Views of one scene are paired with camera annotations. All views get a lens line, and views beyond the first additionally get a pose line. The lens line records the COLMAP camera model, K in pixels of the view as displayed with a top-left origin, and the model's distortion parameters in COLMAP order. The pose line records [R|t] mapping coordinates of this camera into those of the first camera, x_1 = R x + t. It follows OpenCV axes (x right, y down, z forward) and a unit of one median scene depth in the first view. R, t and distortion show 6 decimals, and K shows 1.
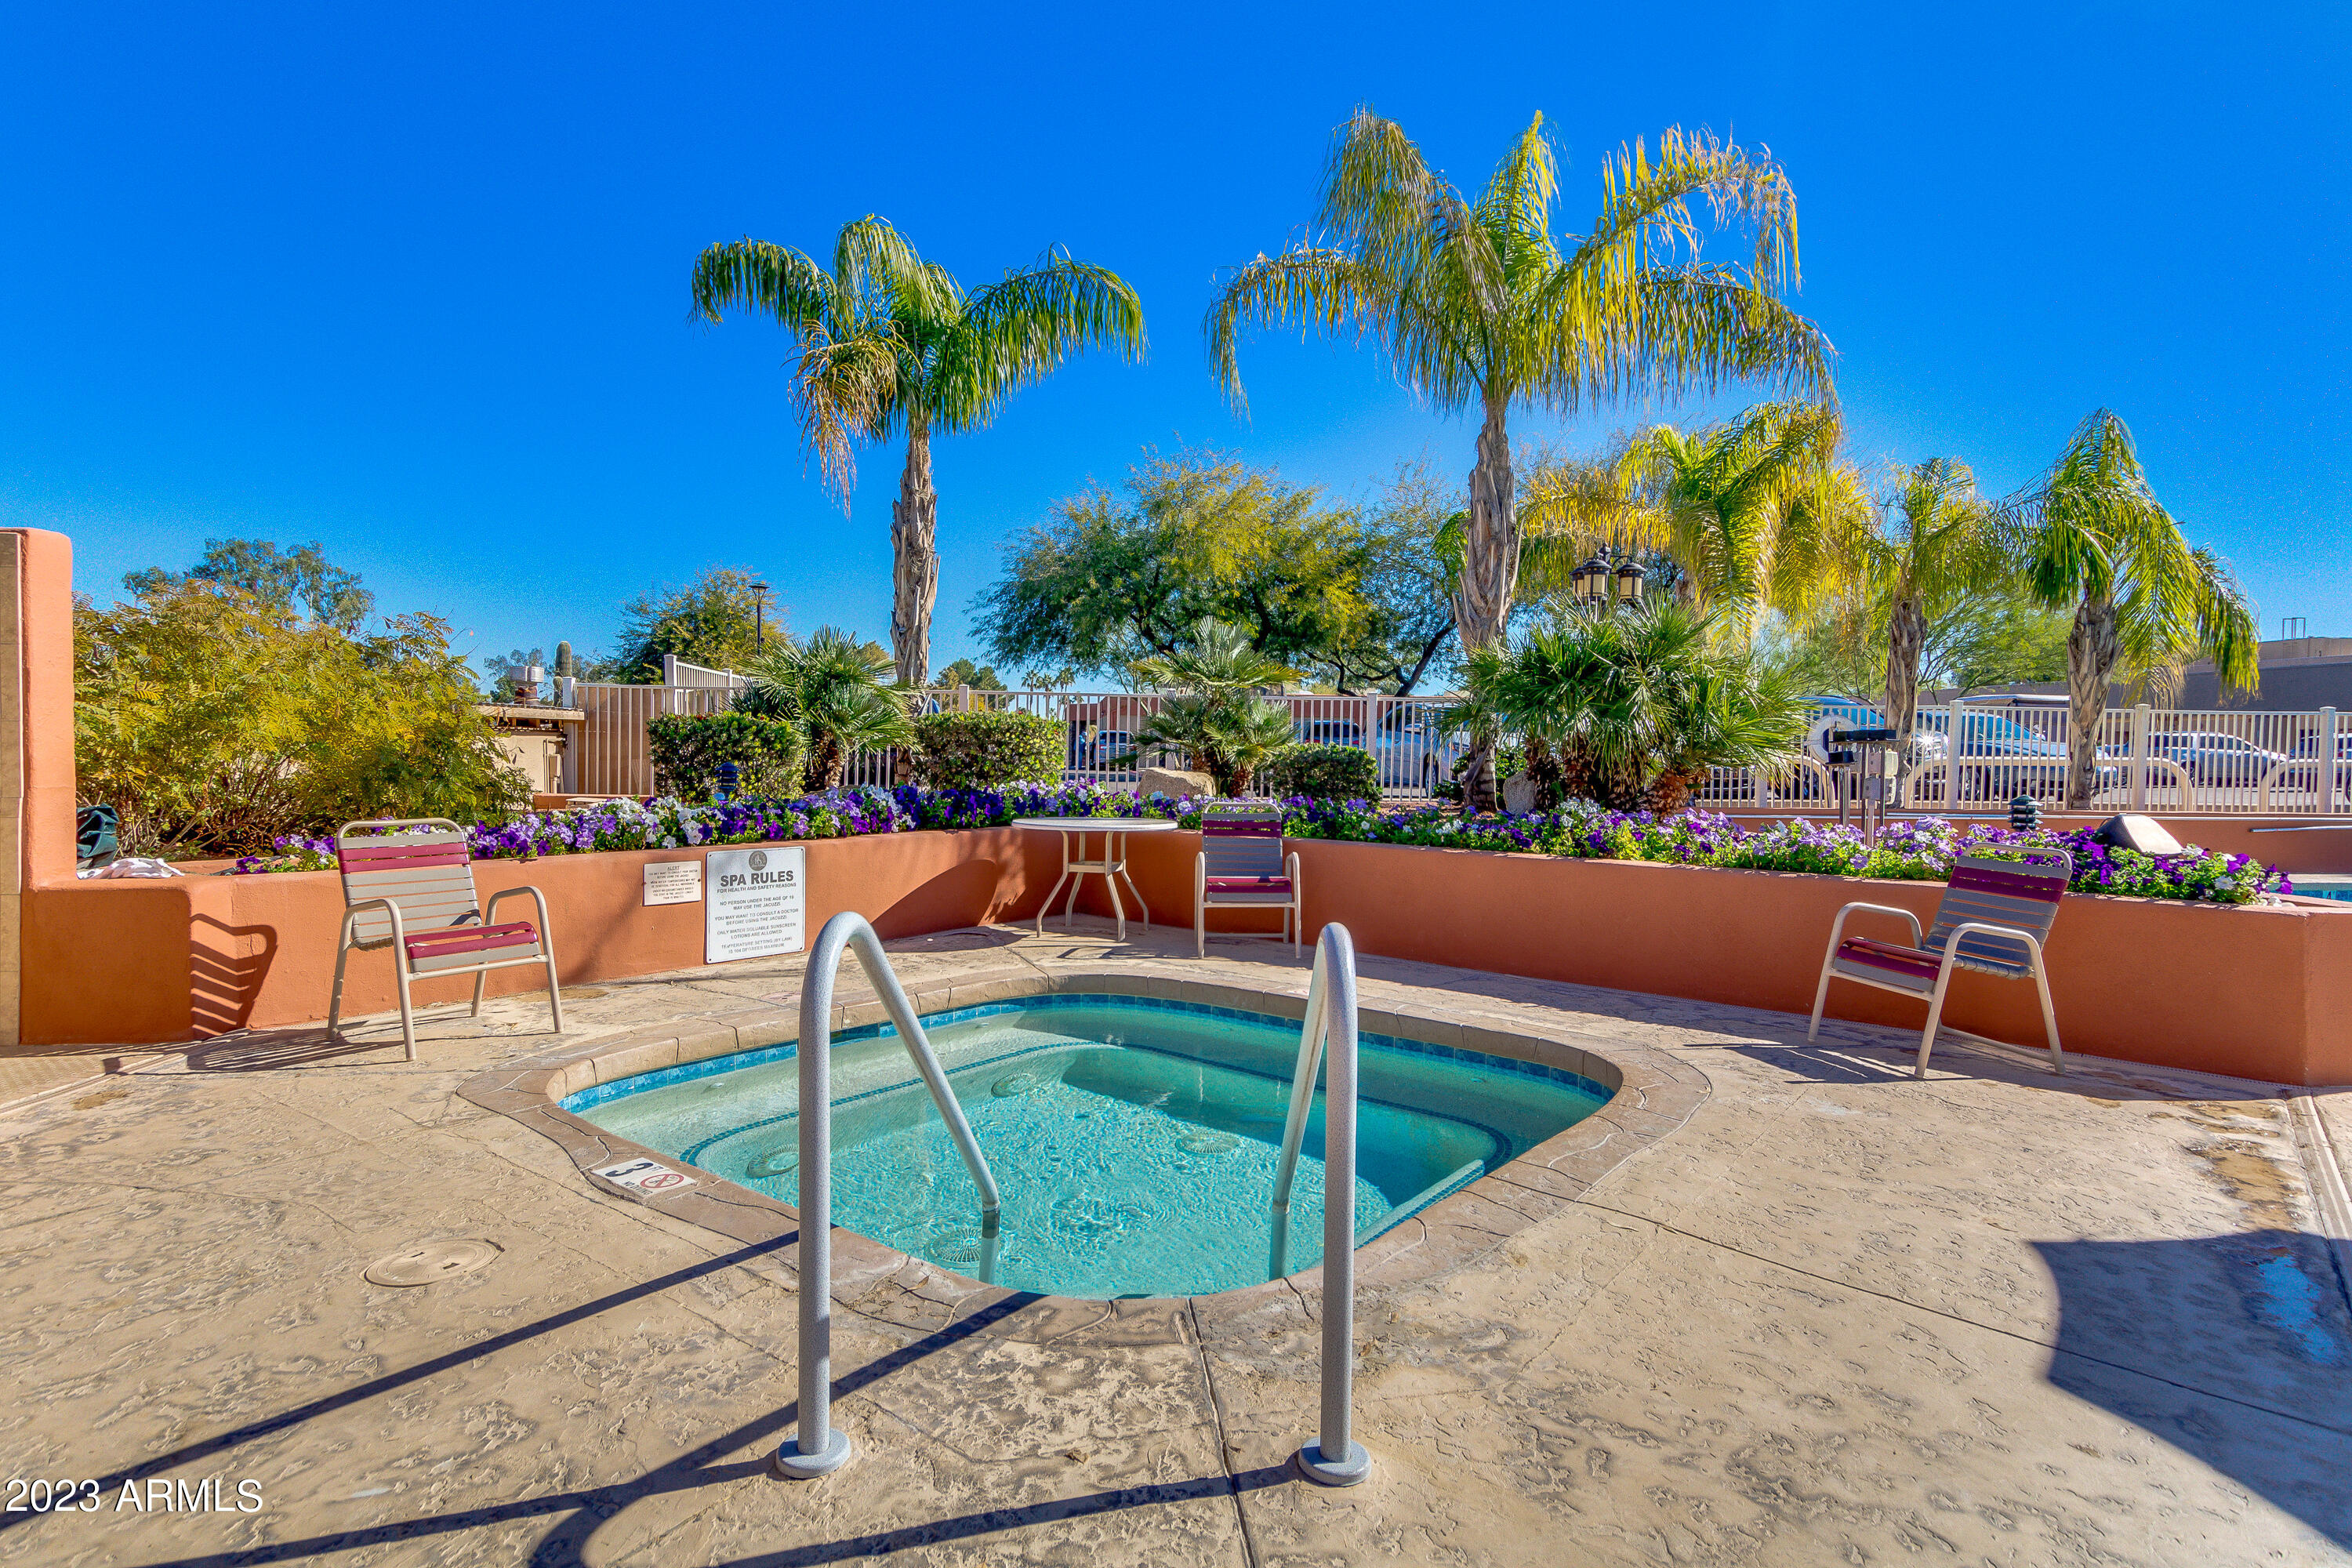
lens RADIAL K [[1156.3, 0, 1176.0], [0, 1156.3, 784.0], [0, 0, 1]] dist [-0.000016, -0.000012]
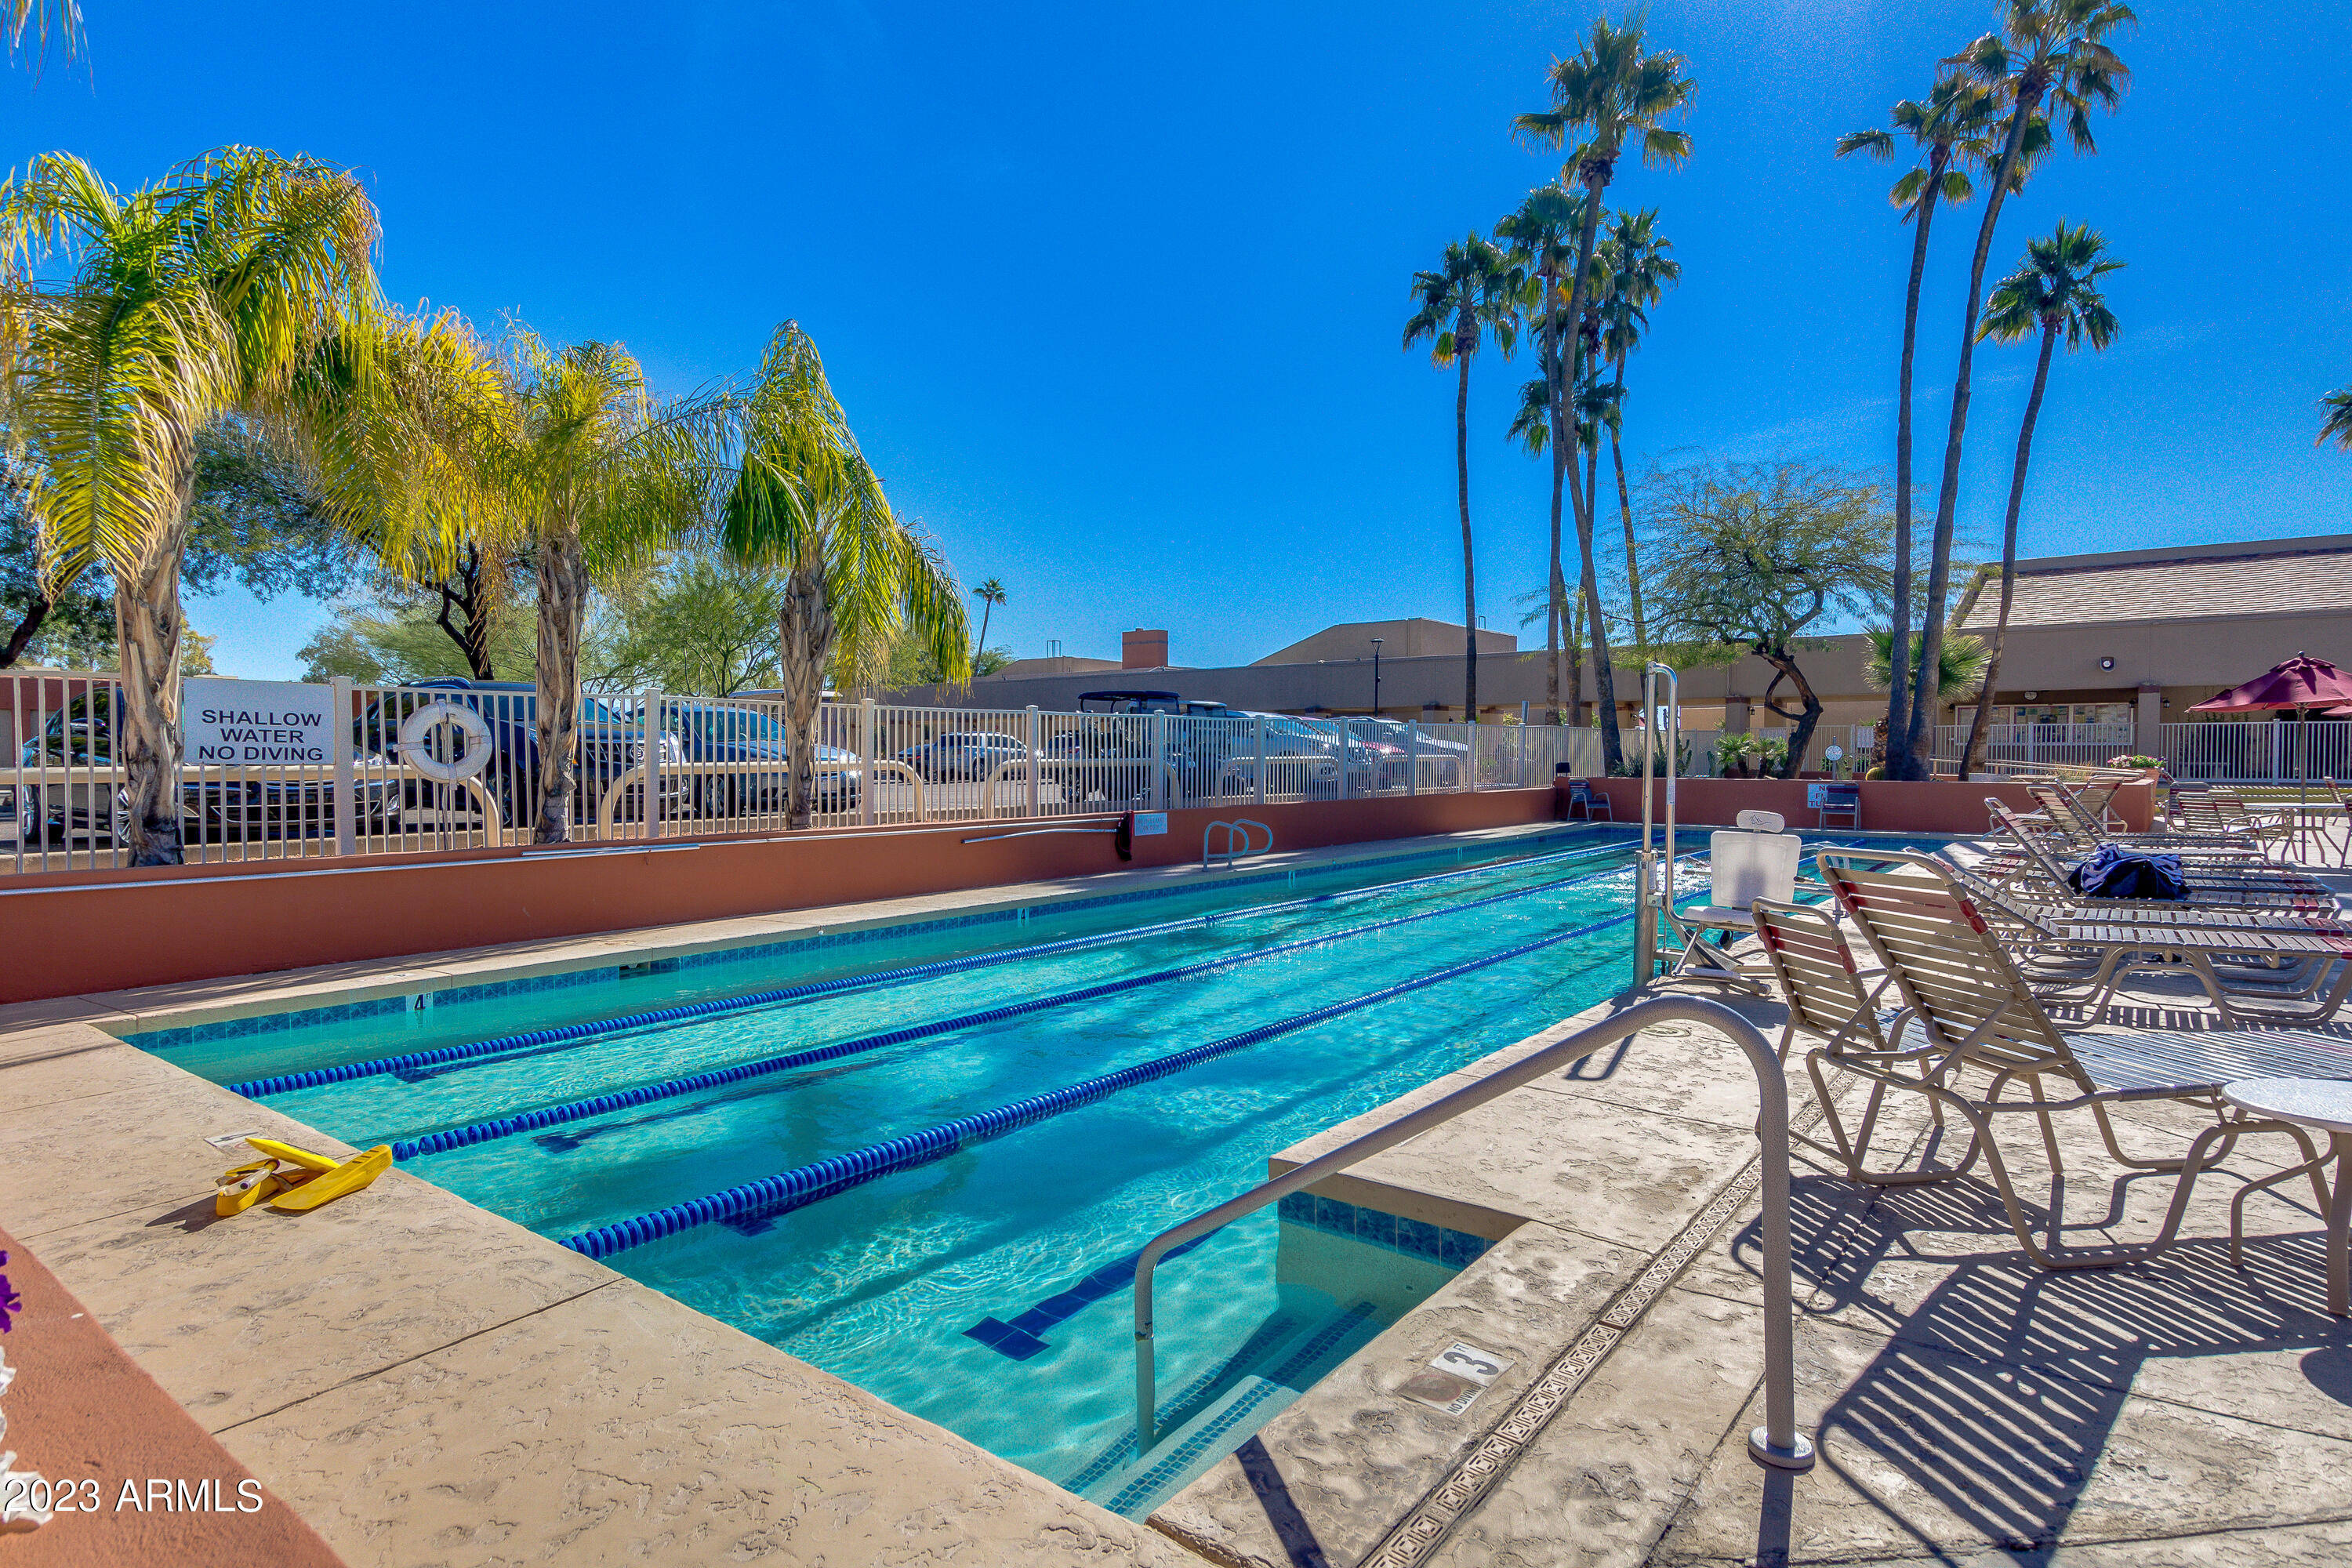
lens RADIAL K [[1156.3, 0, 1176.0], [0, 1156.3, 784.0], [0, 0, 1]] dist [-0.000016, -0.000012]
pose [[0.655569, -0.034042, 0.754368, 0.349659], [0.035009, 0.999279, 0.014670, -0.010651], [-0.754323, 0.016792, 0.656288, 0.276178]]
